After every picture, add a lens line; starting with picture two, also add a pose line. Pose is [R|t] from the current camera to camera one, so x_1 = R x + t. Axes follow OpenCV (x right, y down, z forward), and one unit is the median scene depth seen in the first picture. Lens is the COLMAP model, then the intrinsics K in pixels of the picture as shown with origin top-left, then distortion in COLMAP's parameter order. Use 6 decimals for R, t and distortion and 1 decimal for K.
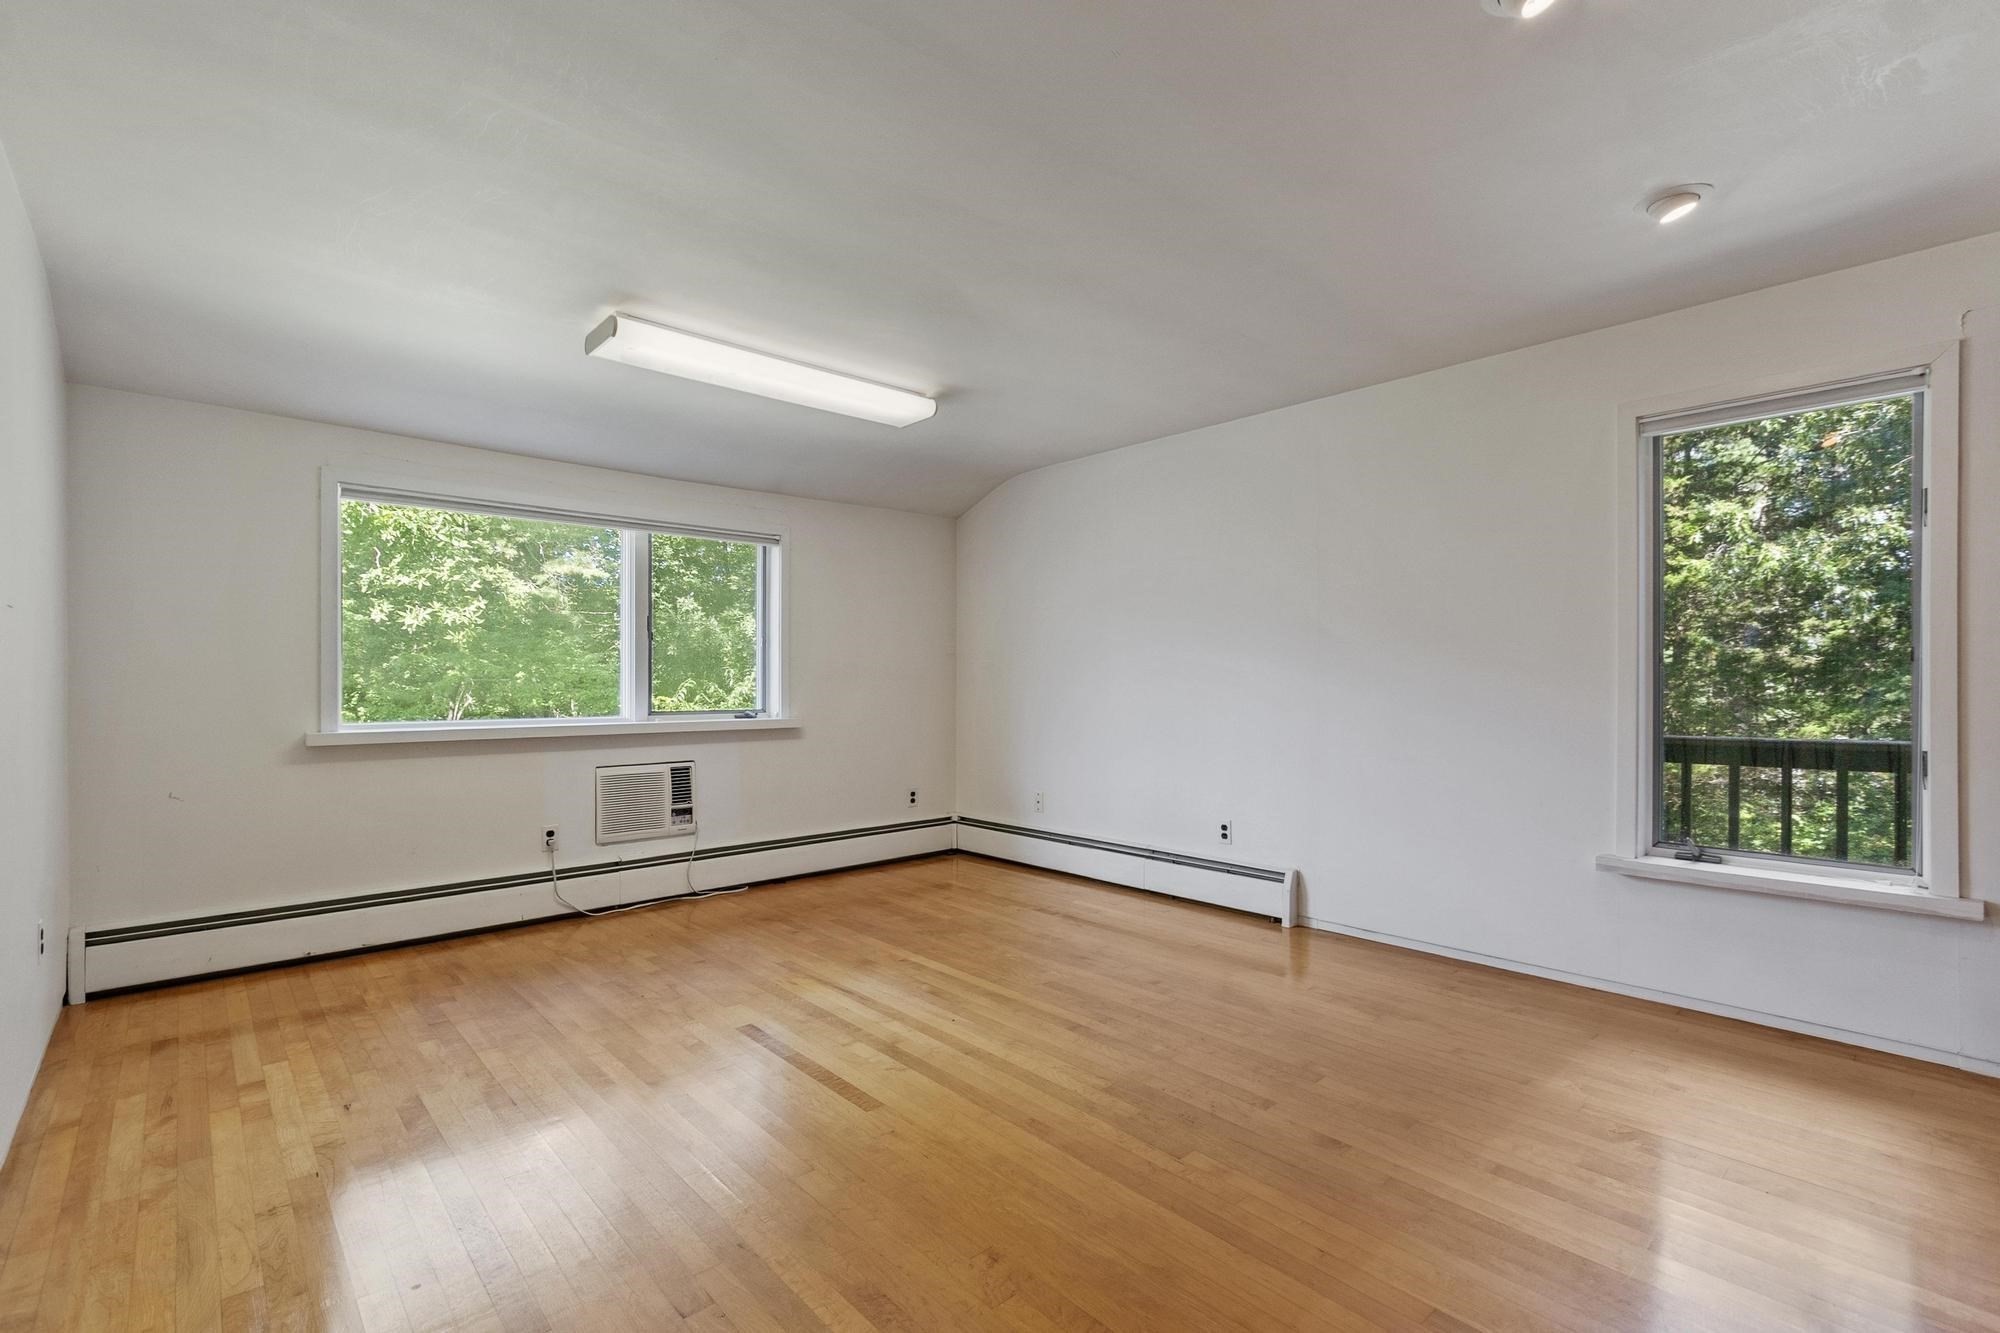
lens RADIAL K [[877.7, 0, 1006.1], [0, 877.7, 671.3], [0, 0, 1]] dist [-0.001357, 0.001078]
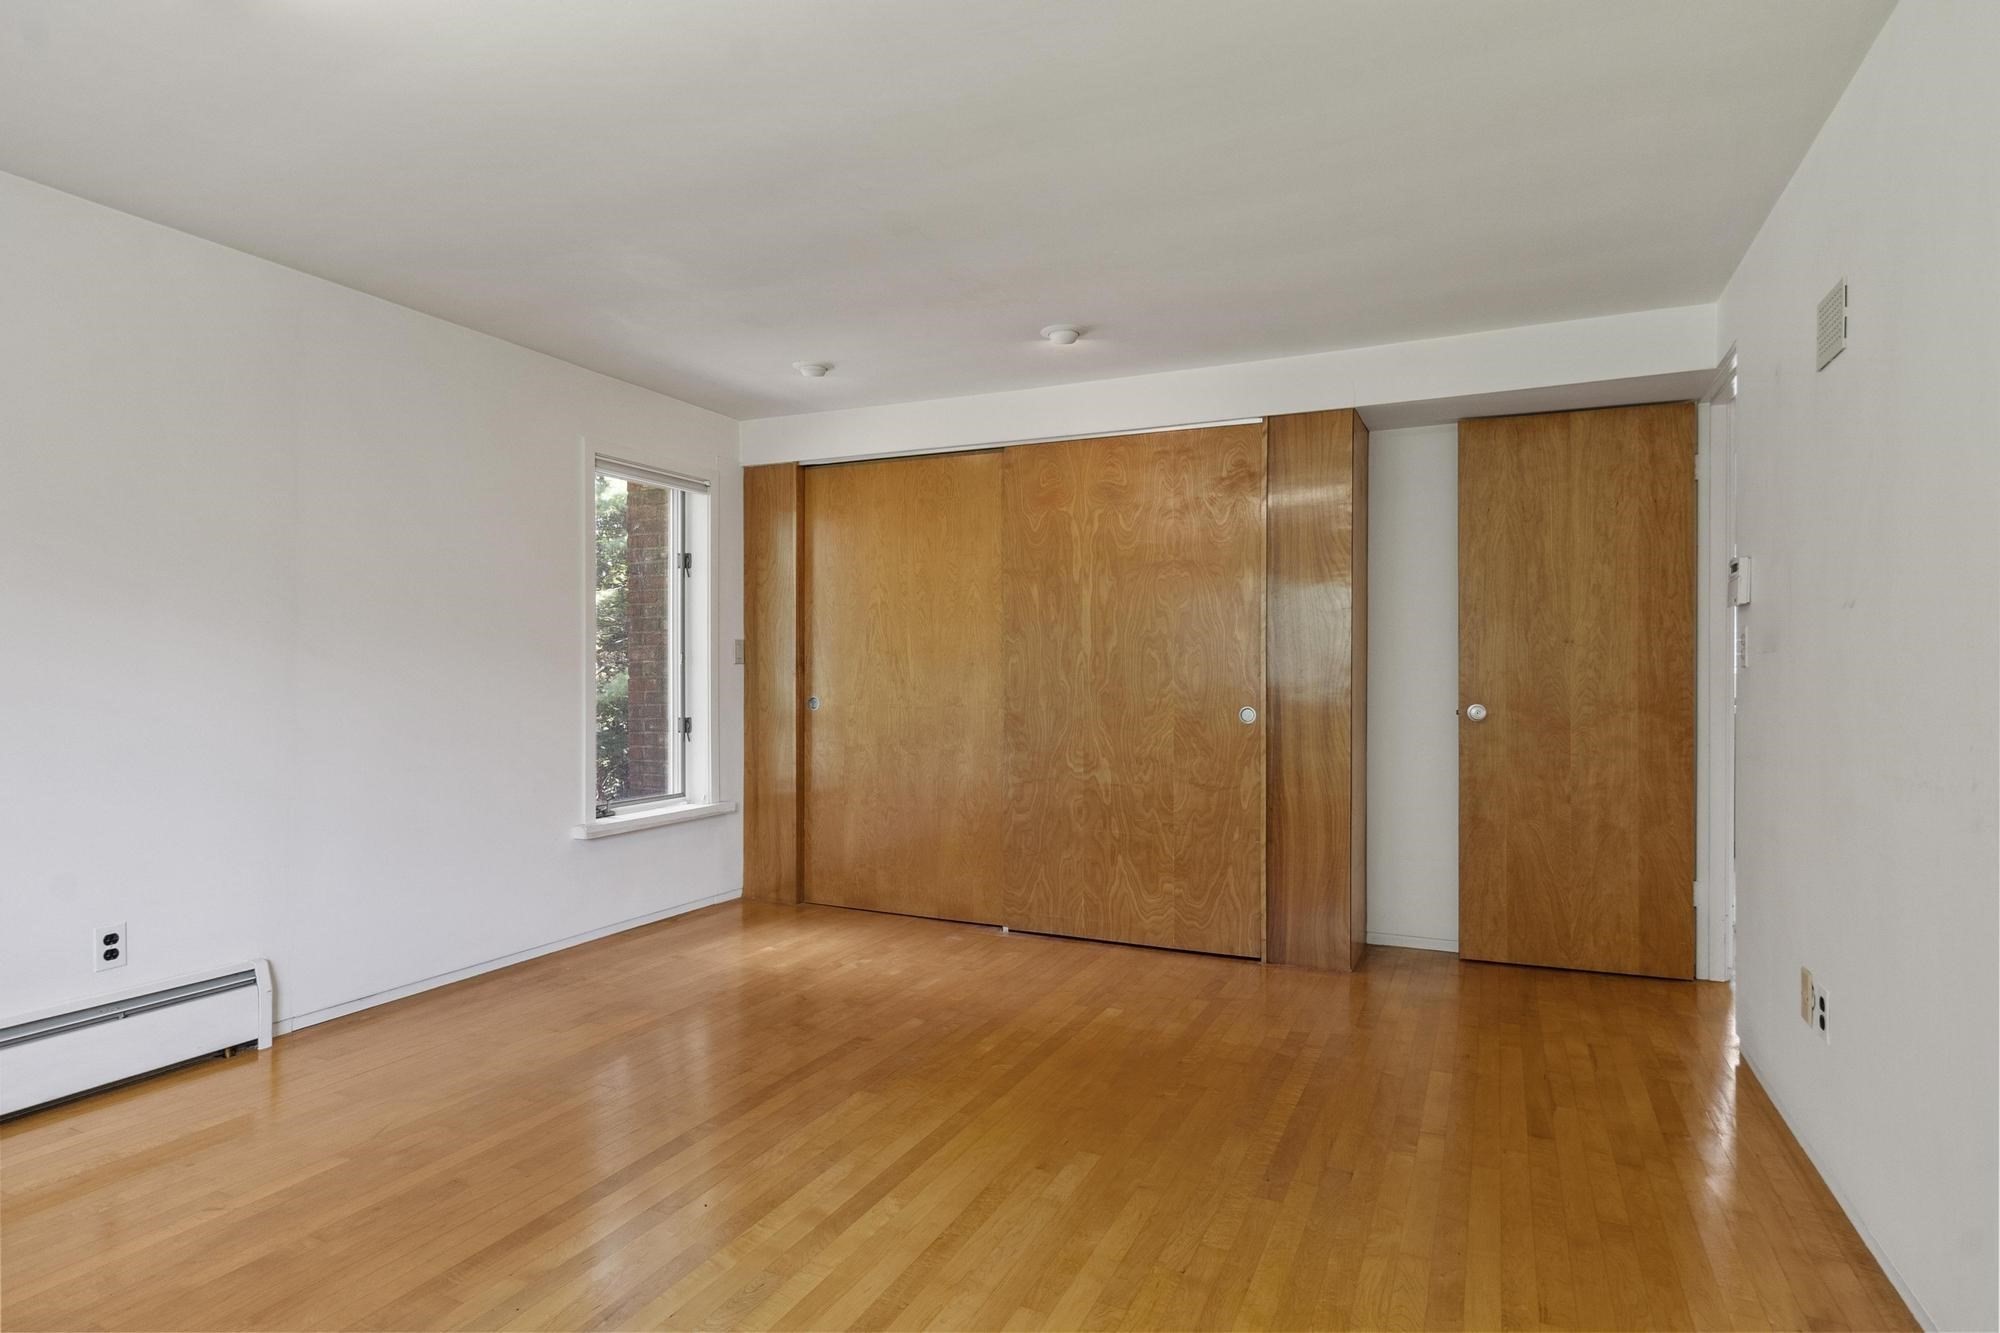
lens RADIAL K [[980.6, 0, 1000.0], [0, 980.6, 666.5], [0, 0, 1]] dist [0.001266, -0.000966]
pose [[-0.345742, 0.011910, 0.938254, -0.583920], [-0.002497, 0.999904, -0.013612, 0.014983], [-0.938326, -0.007049, -0.345679, 0.765680]]
